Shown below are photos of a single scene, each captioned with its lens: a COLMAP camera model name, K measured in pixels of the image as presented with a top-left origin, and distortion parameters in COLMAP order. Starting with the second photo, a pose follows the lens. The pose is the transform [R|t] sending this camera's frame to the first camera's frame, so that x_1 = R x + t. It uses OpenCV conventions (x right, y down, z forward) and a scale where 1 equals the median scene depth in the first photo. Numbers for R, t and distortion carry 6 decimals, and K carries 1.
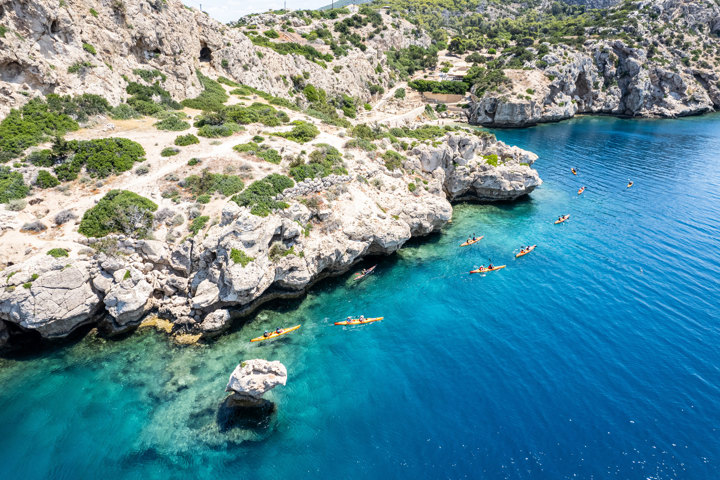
lens RADIAL K [[463.0, 0, 356.4], [0, 463.0, 241.3], [0, 0, 1]] dist [-0.077053, 0.073129]
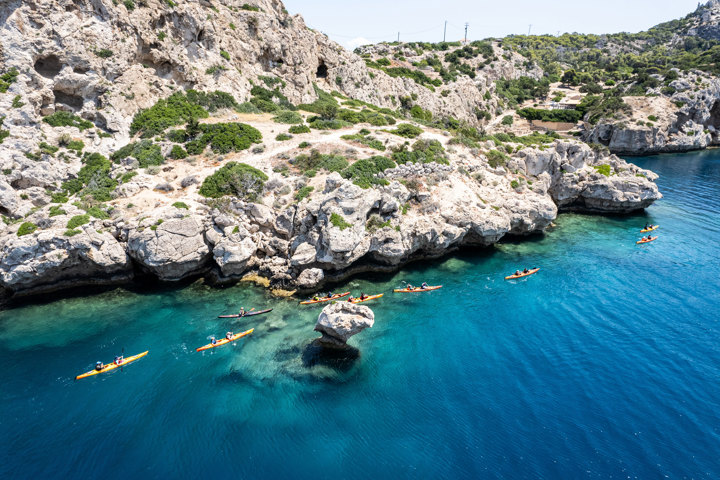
lens RADIAL K [[463.0, 0, 356.4], [0, 463.0, 241.3], [0, 0, 1]] dist [-0.077053, 0.073129]
pose [[0.975382, 0.071221, -0.208702, 0.004685], [-0.089359, 0.992877, -0.078800, 0.107262], [0.201603, 0.095510, 0.974799, -0.003498]]
